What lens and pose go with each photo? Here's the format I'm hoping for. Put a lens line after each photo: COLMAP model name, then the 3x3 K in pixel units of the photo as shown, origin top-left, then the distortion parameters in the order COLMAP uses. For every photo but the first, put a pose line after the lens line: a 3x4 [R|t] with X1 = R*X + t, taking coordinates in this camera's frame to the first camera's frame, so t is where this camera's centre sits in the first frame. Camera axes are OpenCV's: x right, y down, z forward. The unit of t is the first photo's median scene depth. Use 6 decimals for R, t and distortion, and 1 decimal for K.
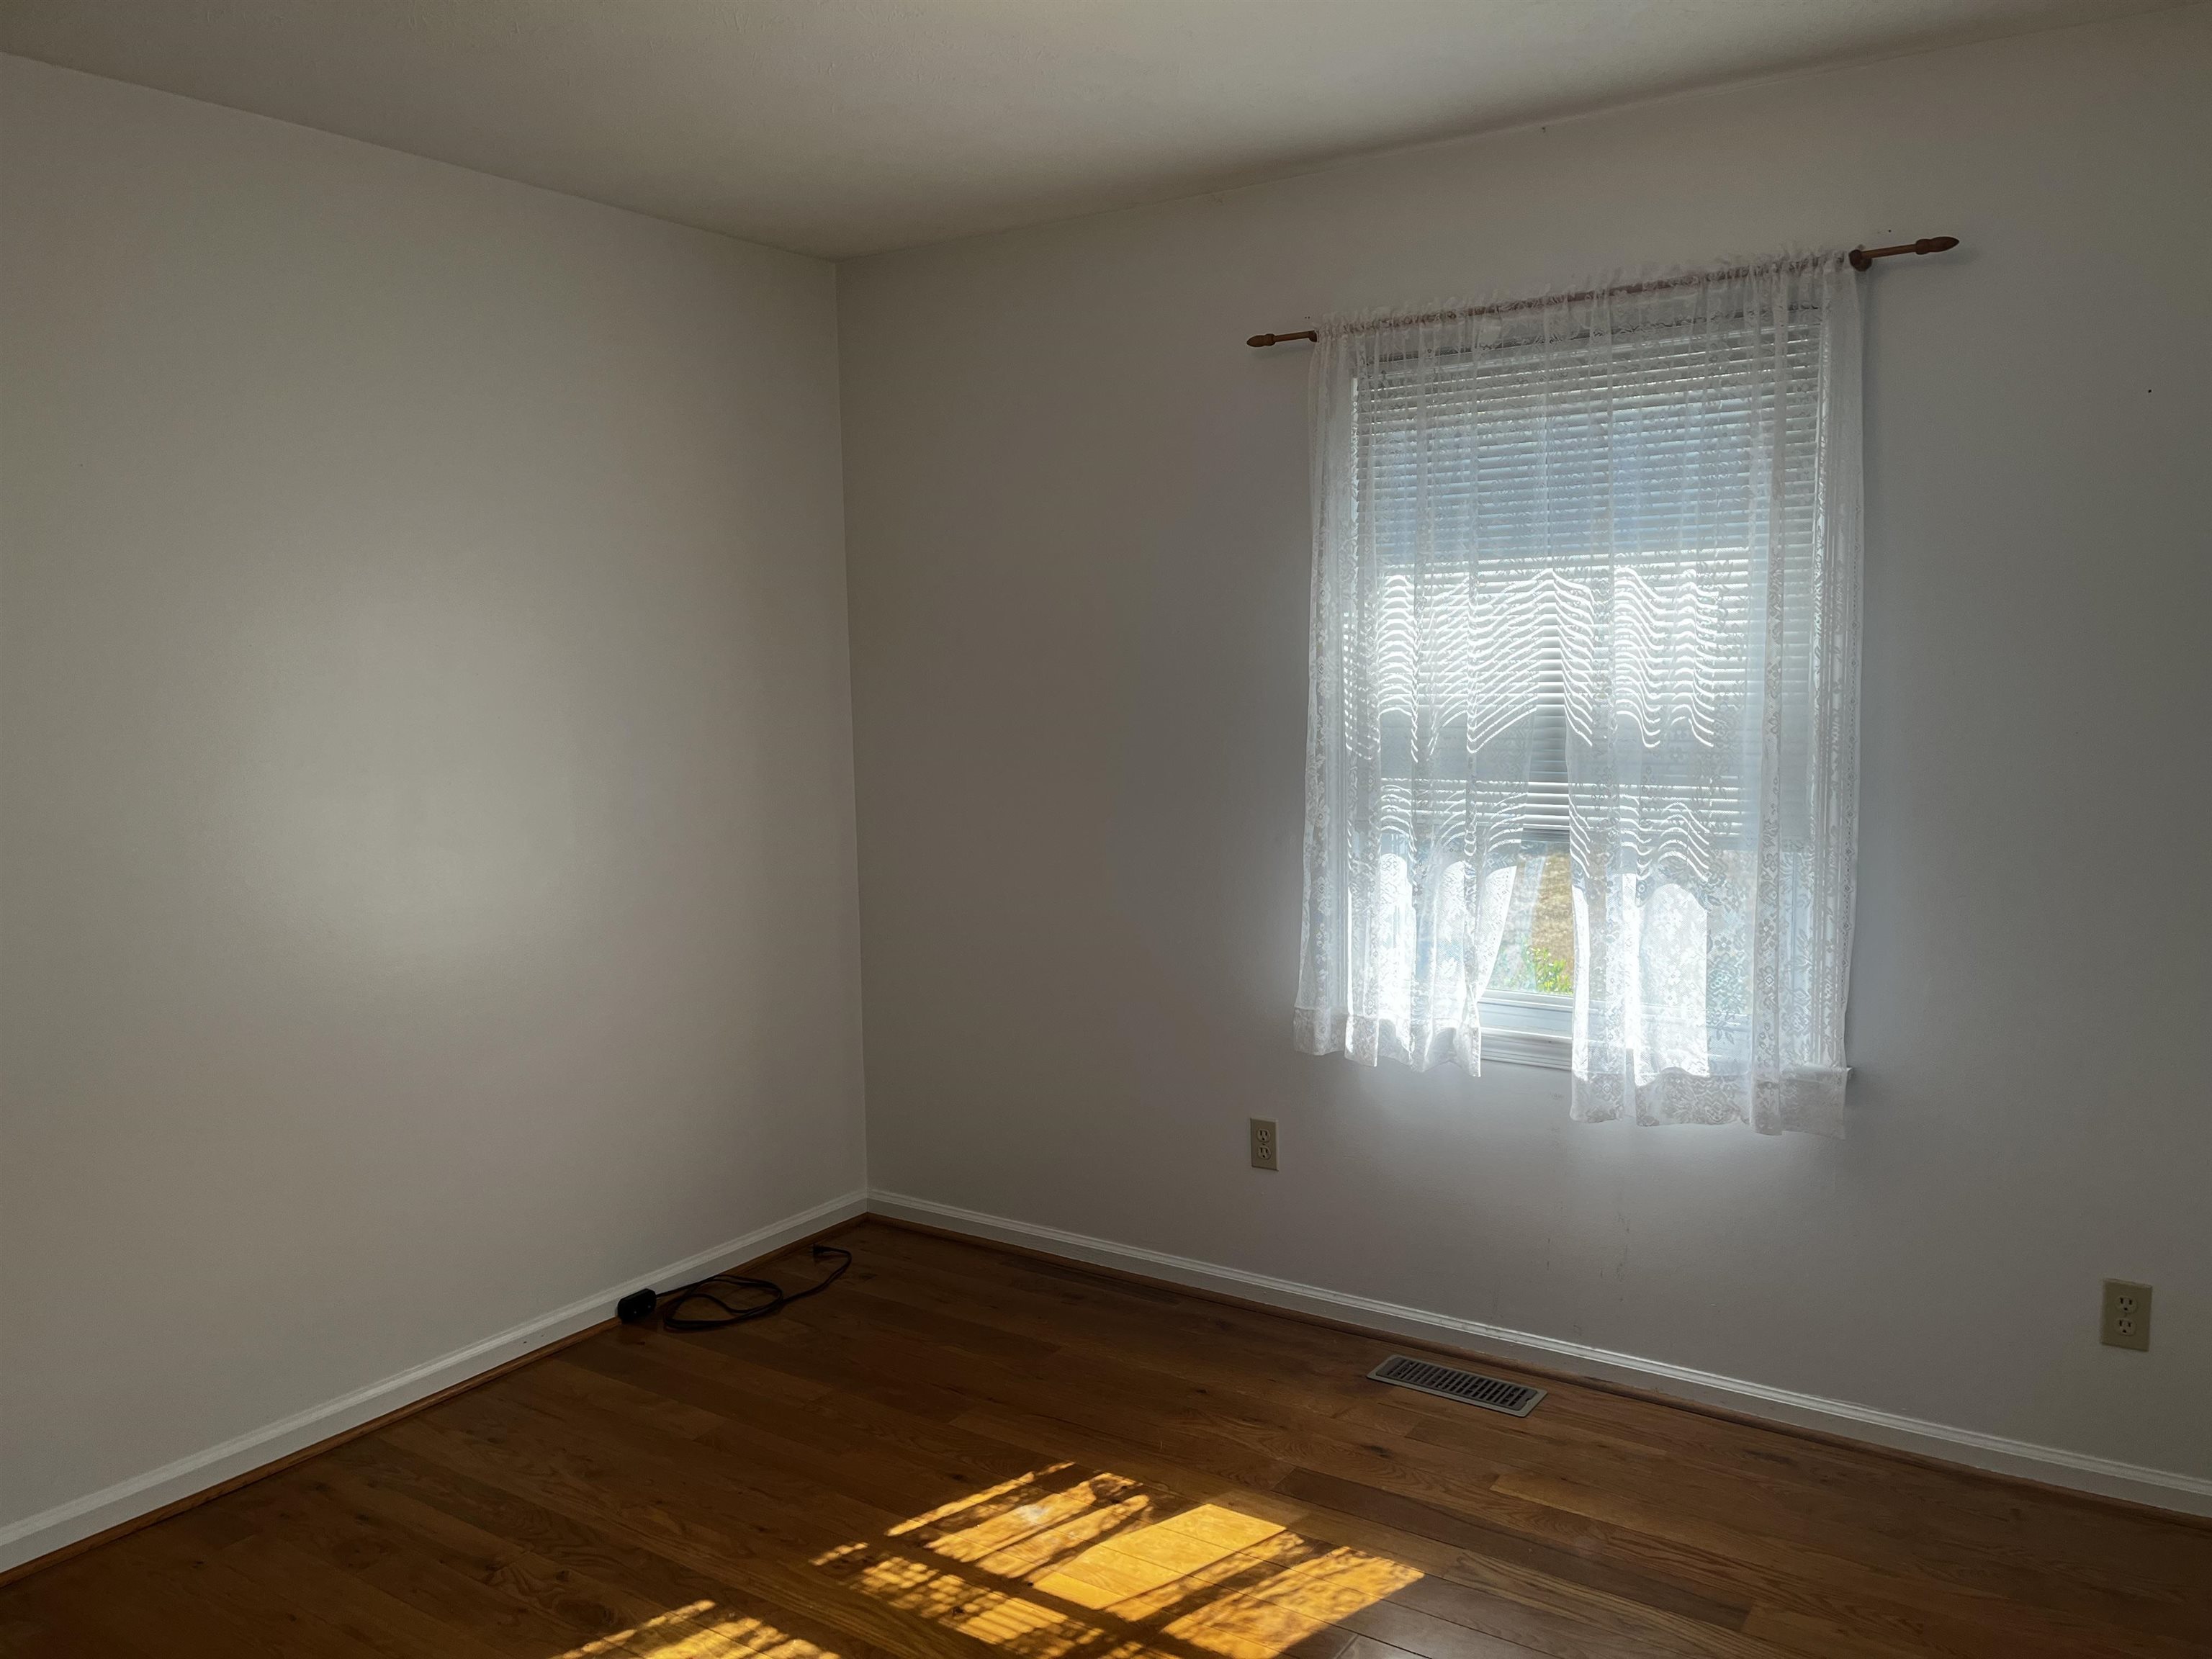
lens RADIAL K [[1705.7, 0, 1105.0], [0, 1705.7, 817.0], [0, 0, 1]] dist [0.046120, 0.001623]
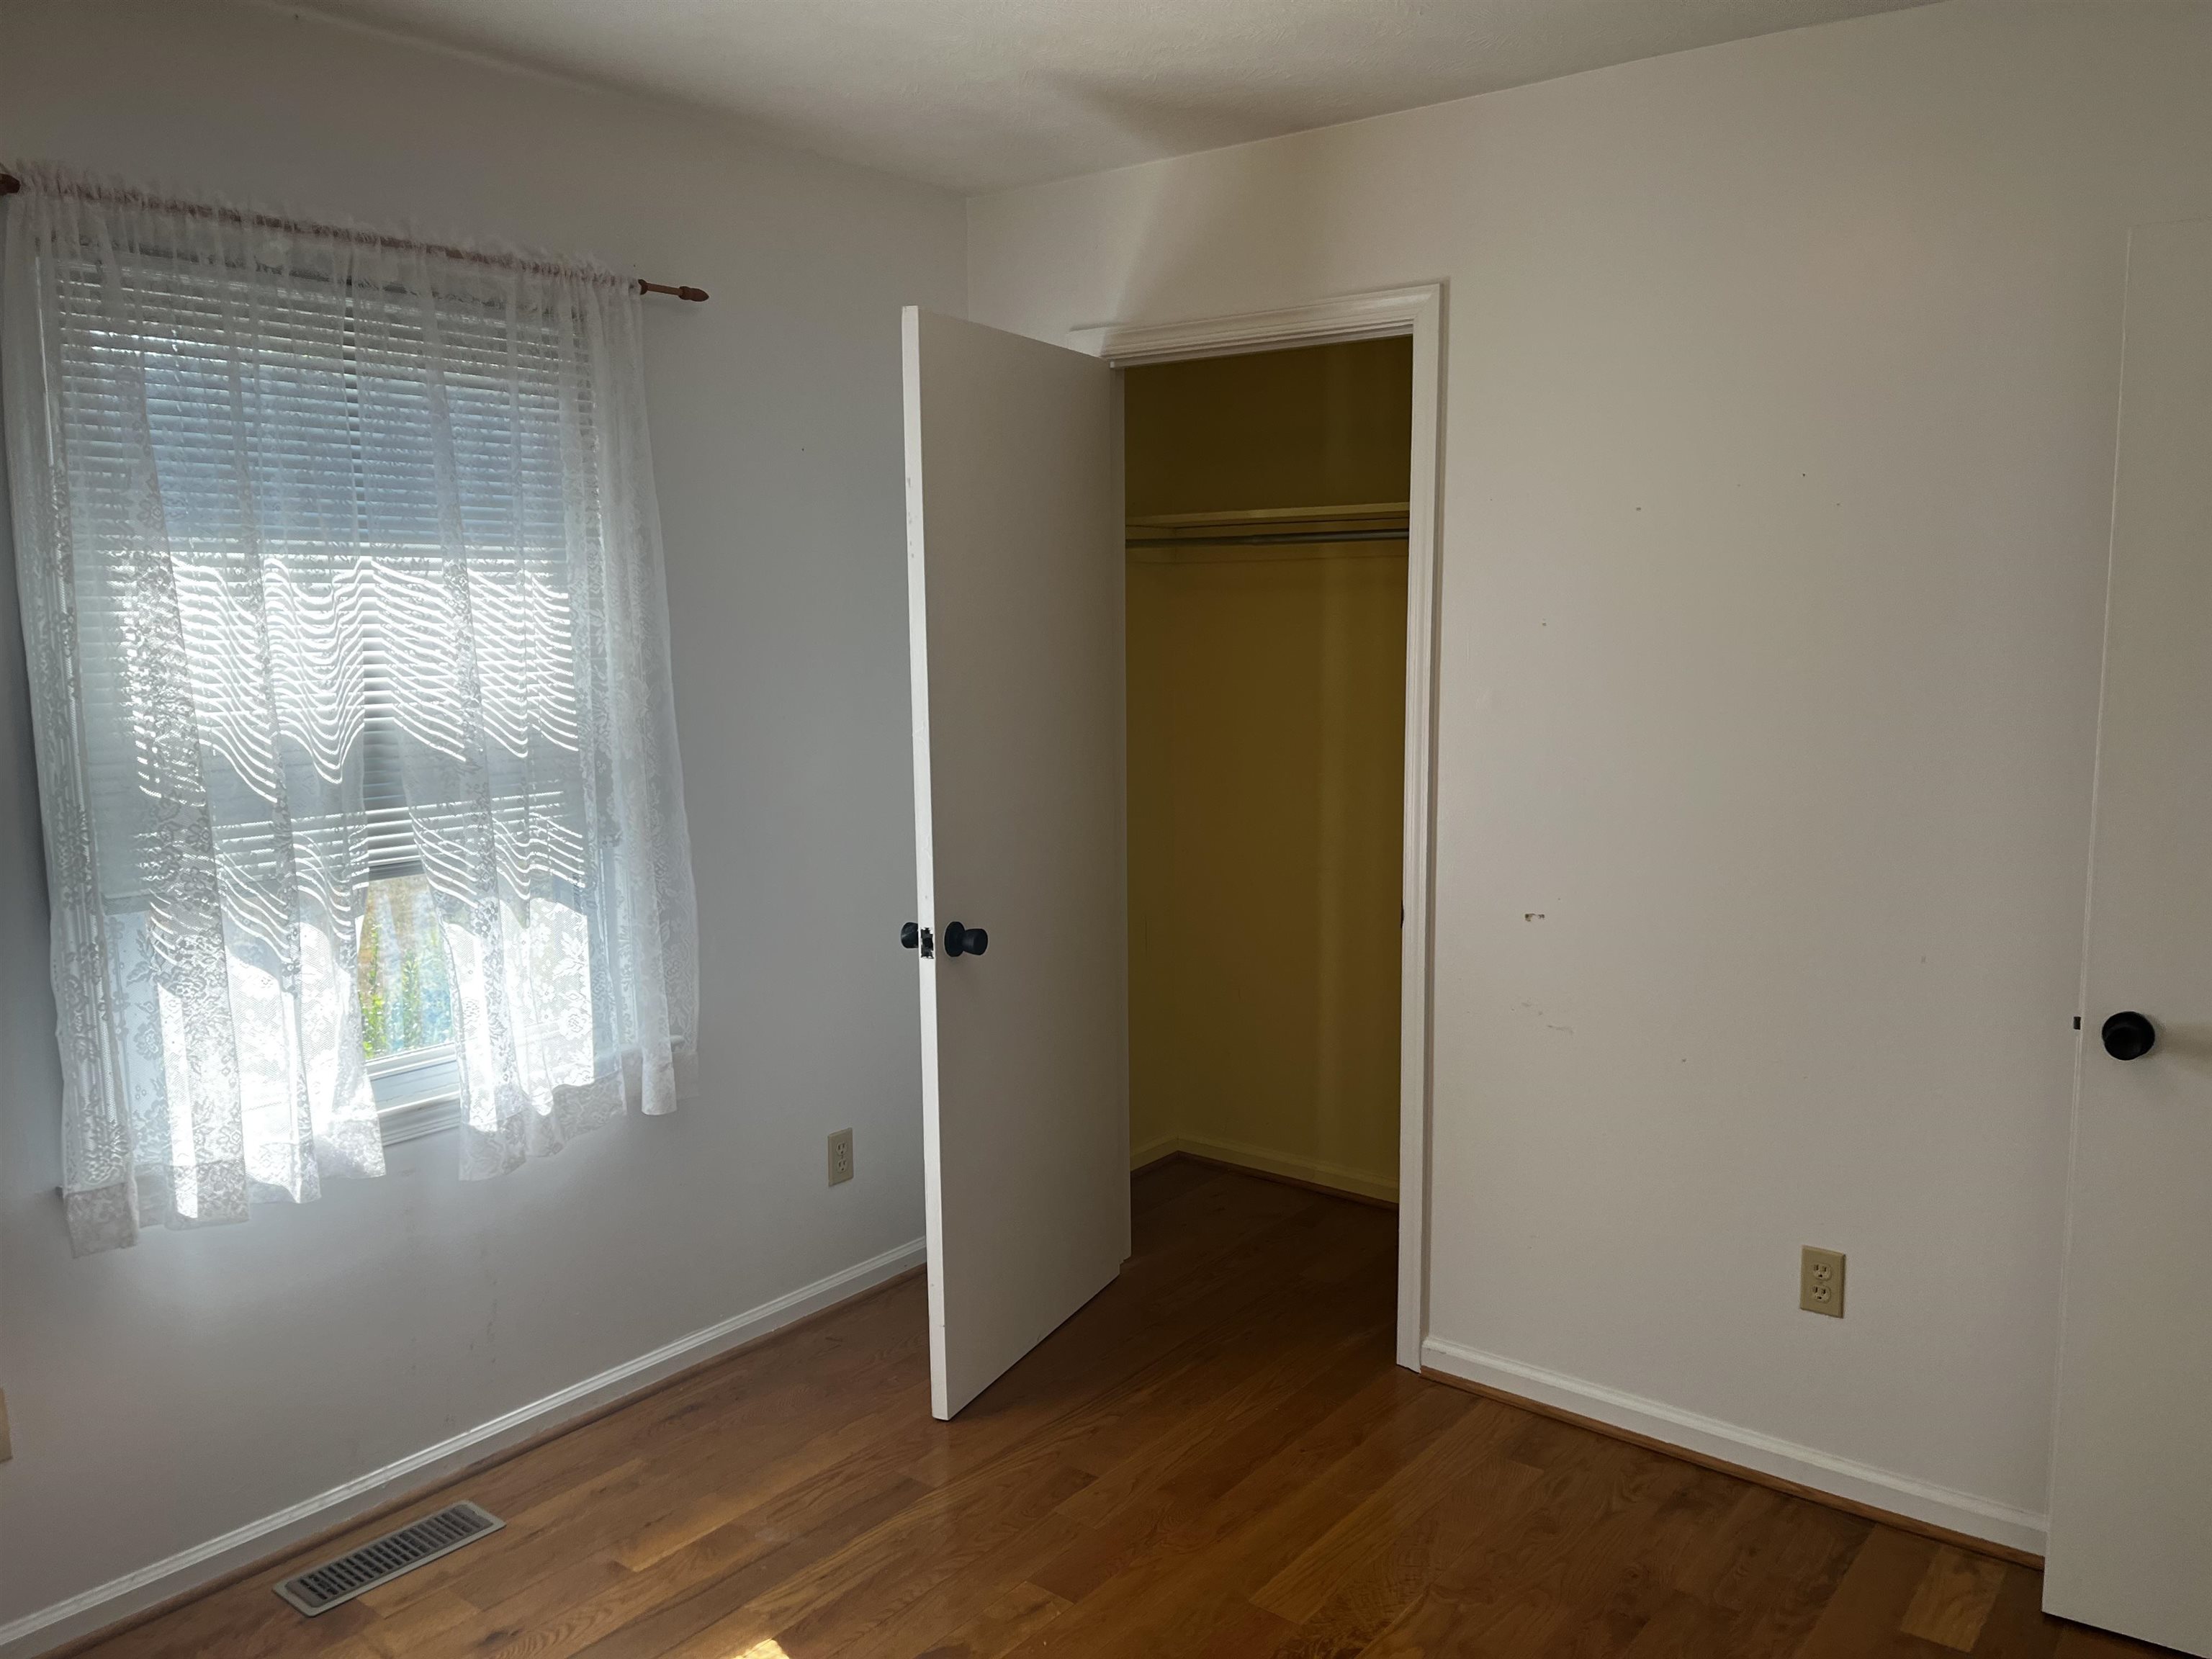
lens RADIAL K [[1694.5, 0, 1097.4], [0, 1694.5, 835.4], [0, 0, 1]] dist [0.073519, -0.095060]
pose [[0.070299, -0.110848, 0.991348, -0.575786], [0.110398, 0.988566, 0.102709, -0.057585], [-0.991398, 0.102222, 0.081733, 0.600327]]
